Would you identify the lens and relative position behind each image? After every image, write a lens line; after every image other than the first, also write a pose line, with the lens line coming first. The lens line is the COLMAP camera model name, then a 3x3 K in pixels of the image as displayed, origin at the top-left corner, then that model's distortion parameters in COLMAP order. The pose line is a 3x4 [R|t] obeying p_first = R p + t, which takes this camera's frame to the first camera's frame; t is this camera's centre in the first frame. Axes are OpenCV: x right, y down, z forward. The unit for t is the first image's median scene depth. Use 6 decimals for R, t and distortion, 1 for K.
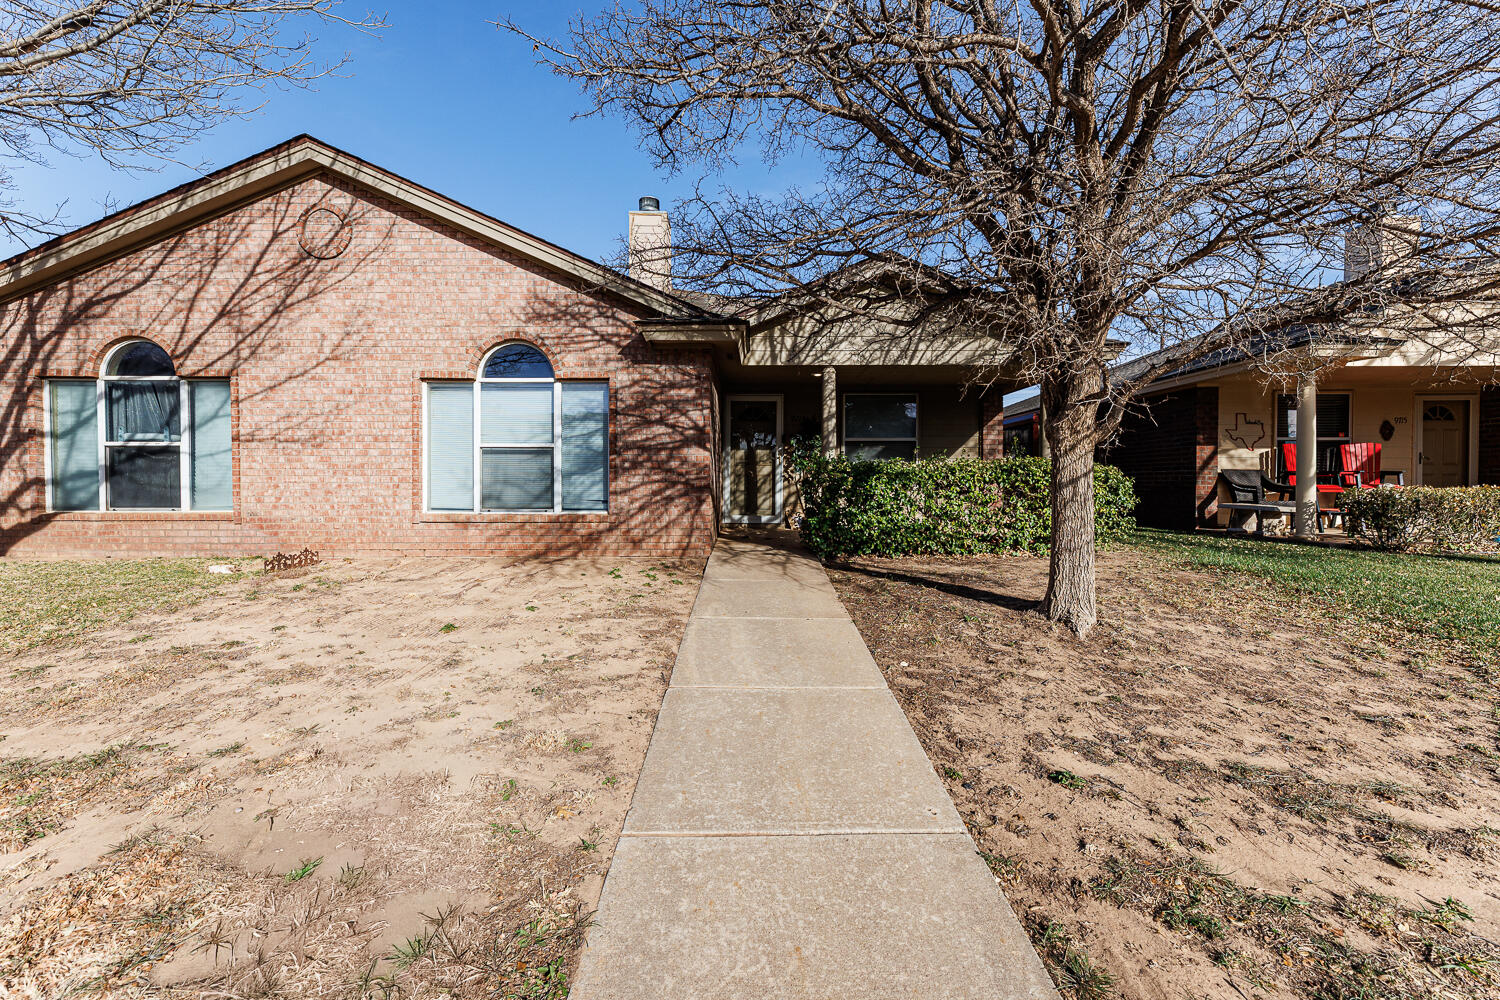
lens RADIAL K [[613.4, 0, 755.1], [0, 613.4, 493.7], [0, 0, 1]] dist [0.000571, 0.004476]
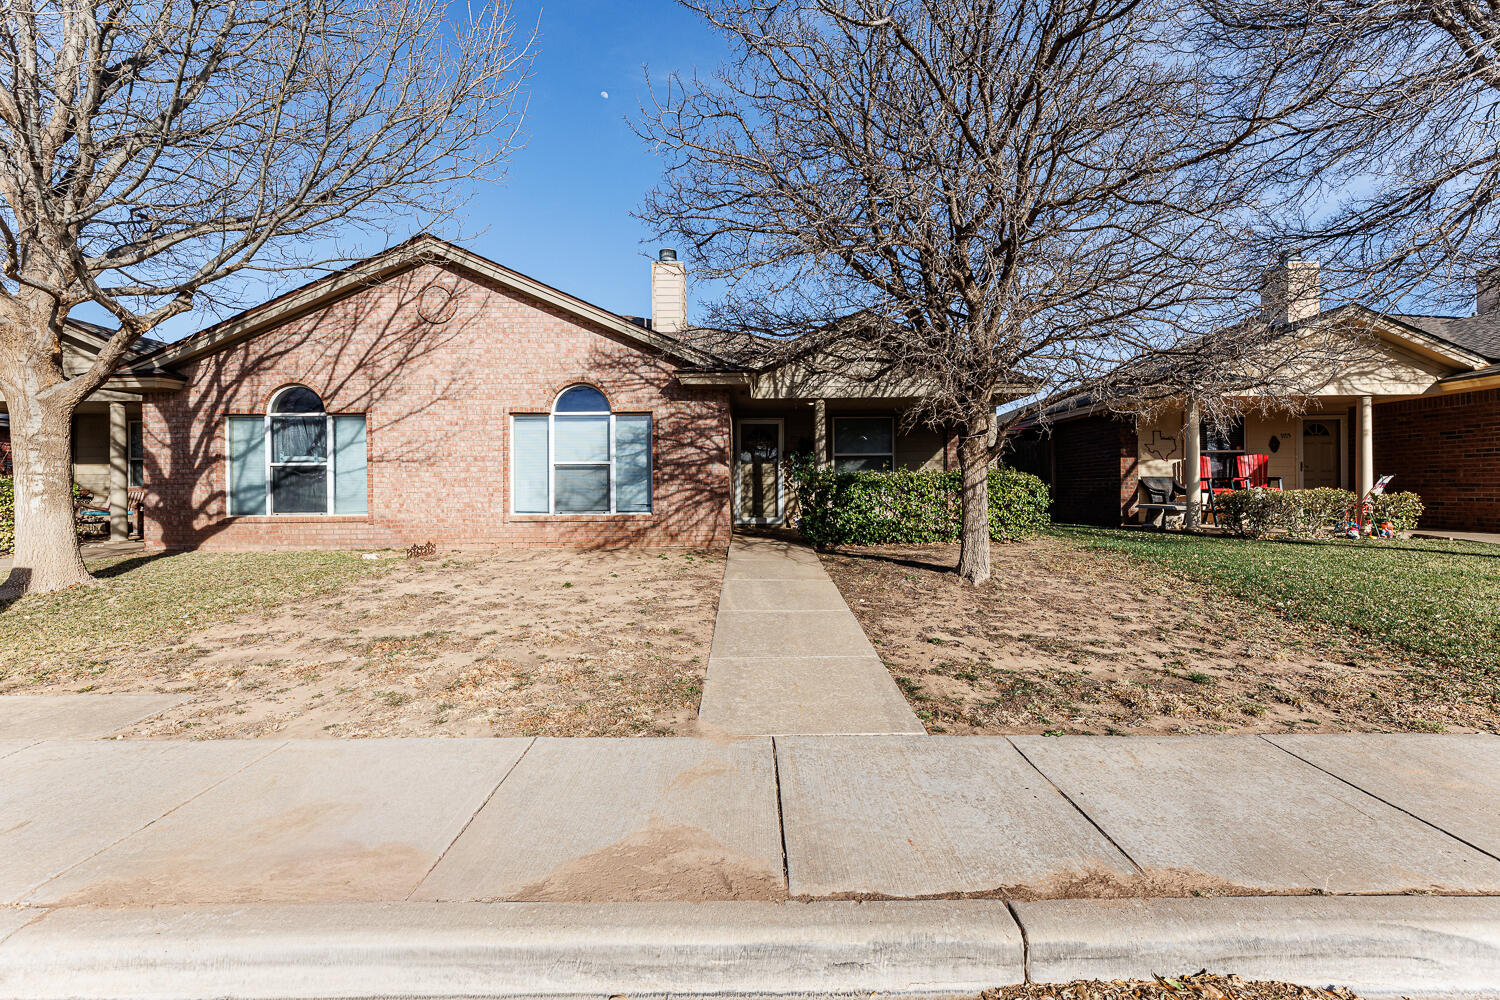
lens RADIAL K [[613.4, 0, 755.8], [0, 613.4, 498.6], [0, 0, 1]] dist [0.000571, 0.004476]
pose [[0.999966, -0.008058, 0.001655, -0.018577], [0.008072, 0.999931, -0.008508, 0.011500], [-0.001586, 0.008521, 0.999962, -0.317477]]
